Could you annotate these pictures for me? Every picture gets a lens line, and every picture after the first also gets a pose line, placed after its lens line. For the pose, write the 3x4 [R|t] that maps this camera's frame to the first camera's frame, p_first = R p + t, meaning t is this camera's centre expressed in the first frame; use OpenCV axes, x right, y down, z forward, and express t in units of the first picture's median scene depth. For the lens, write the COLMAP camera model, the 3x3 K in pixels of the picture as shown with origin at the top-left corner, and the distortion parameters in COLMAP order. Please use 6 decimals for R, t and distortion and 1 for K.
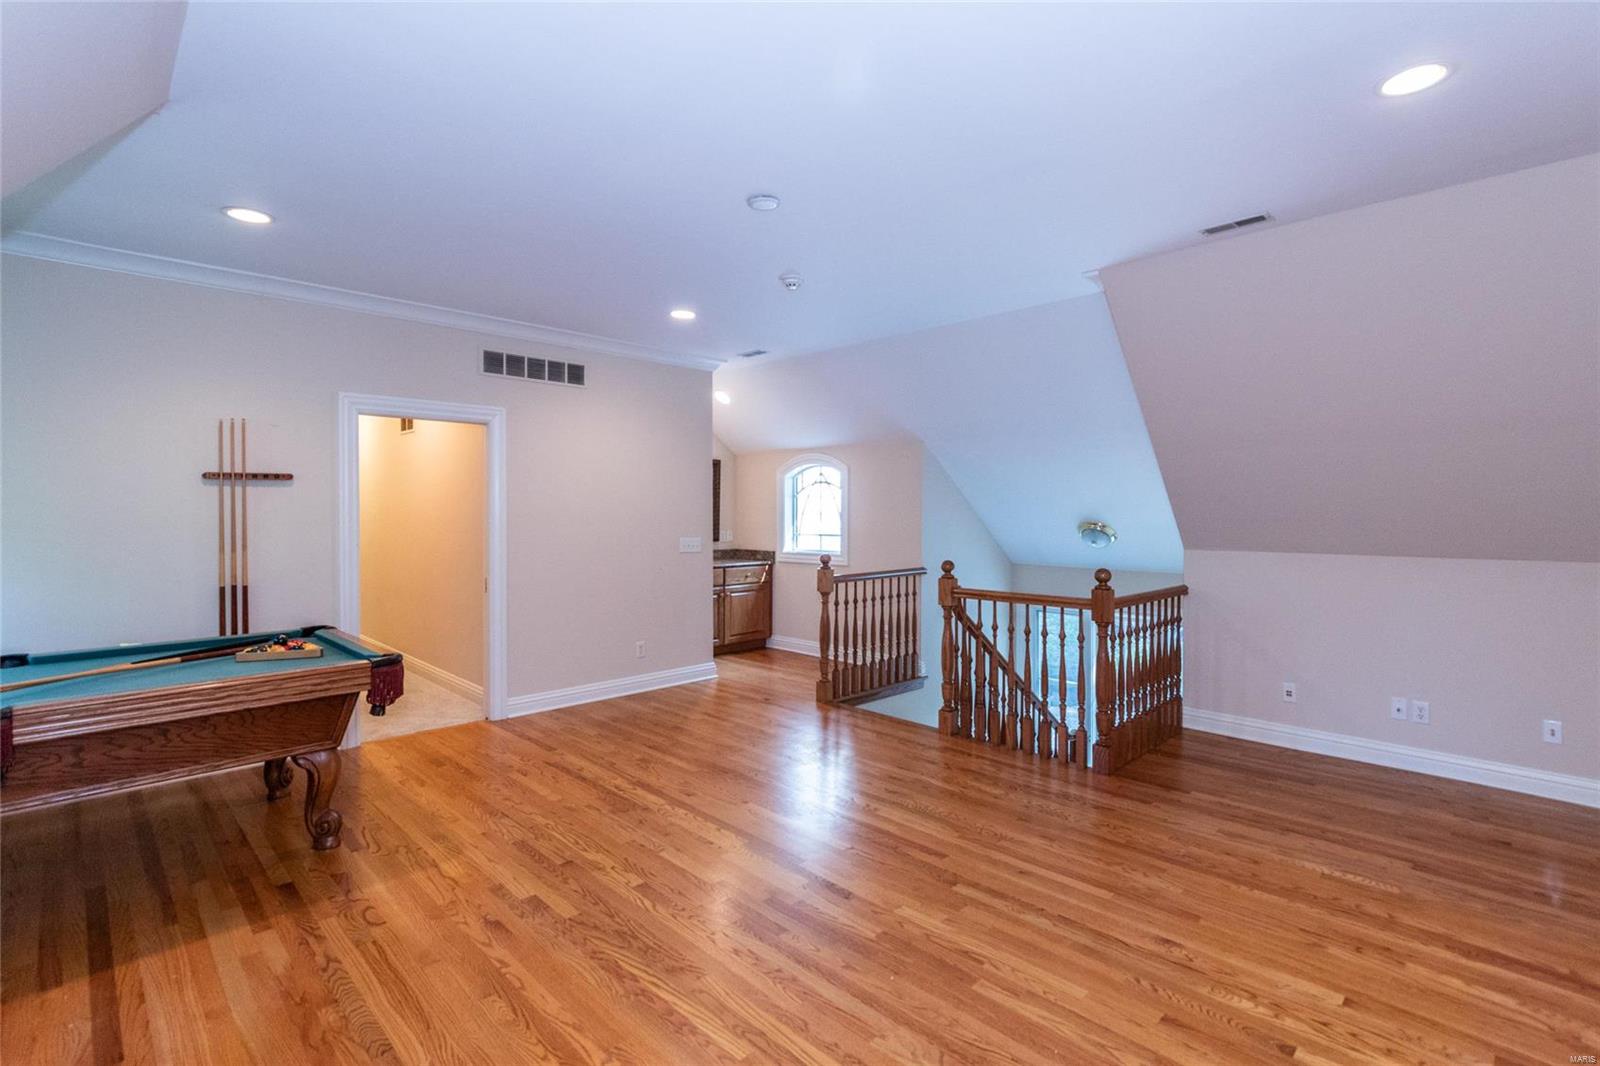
lens RADIAL K [[756.4, 0, 801.2], [0, 756.4, 522.1], [0, 0, 1]] dist [-0.004148, 0.000398]
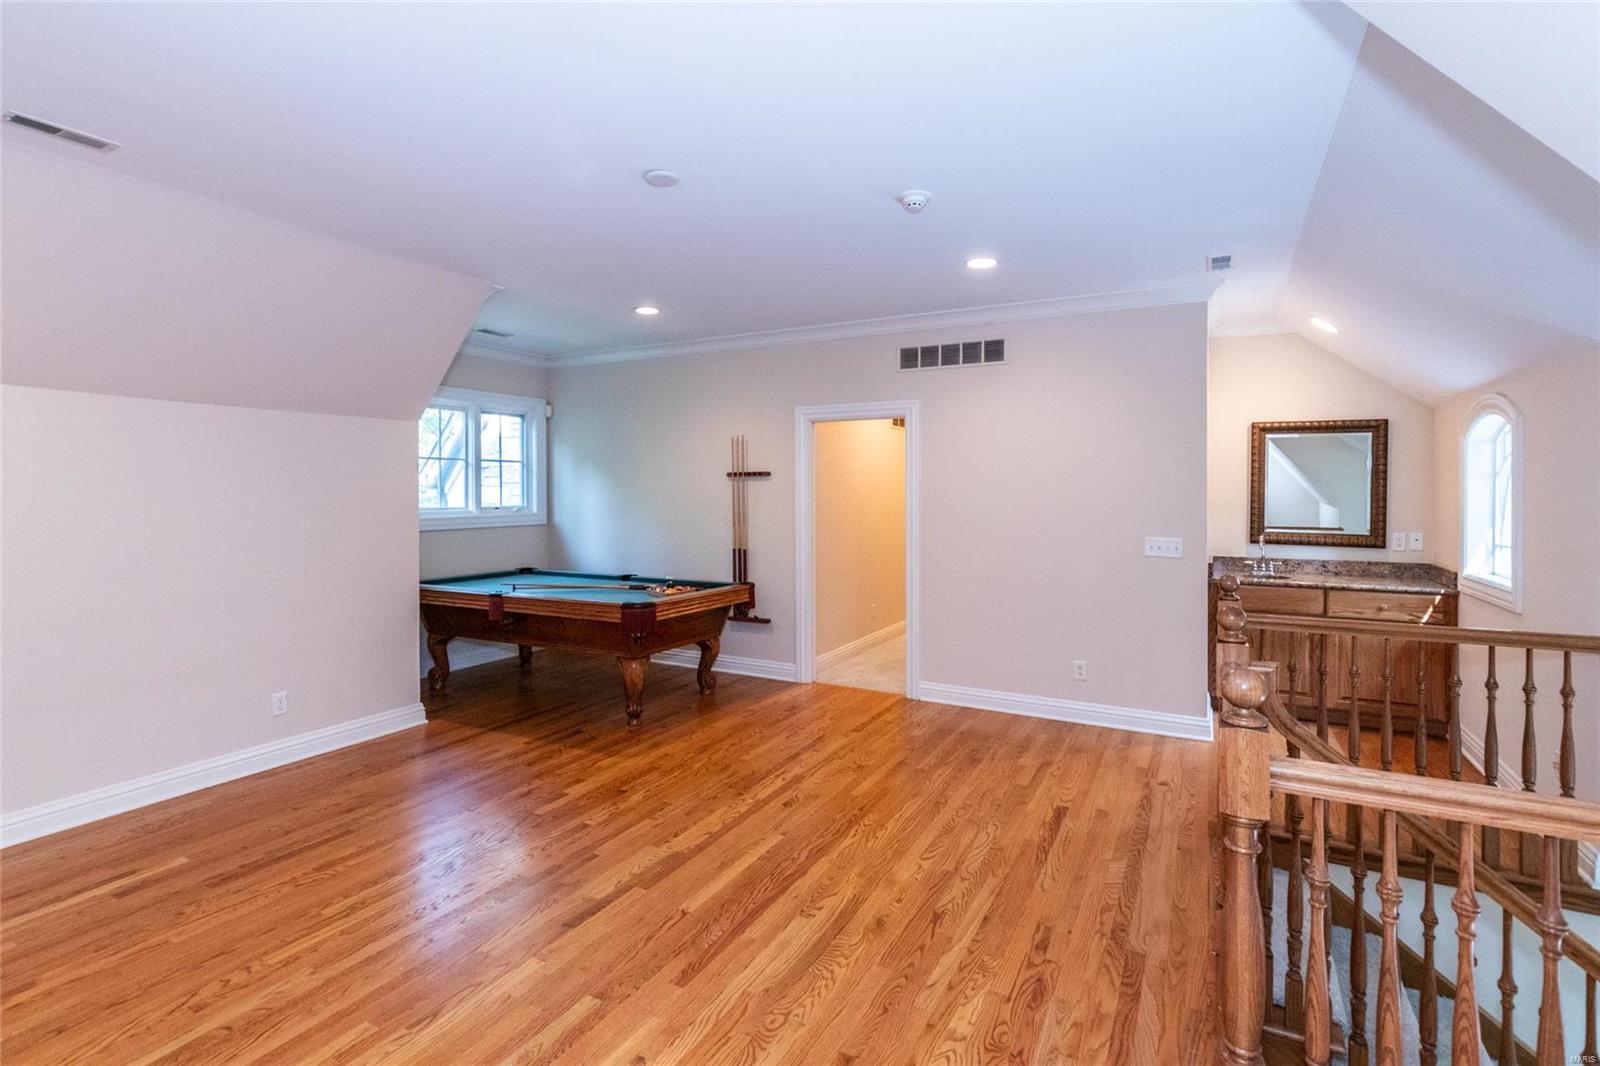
lens RADIAL K [[756.4, 0, 799.4], [0, 756.4, 507.8], [0, 0, 1]] dist [-0.004148, 0.000398]
pose [[0.291651, 0.017875, -0.956358, 0.676061], [-0.018336, 0.999746, 0.013094, -0.017089], [0.956349, 0.013717, 0.291905, 0.668393]]
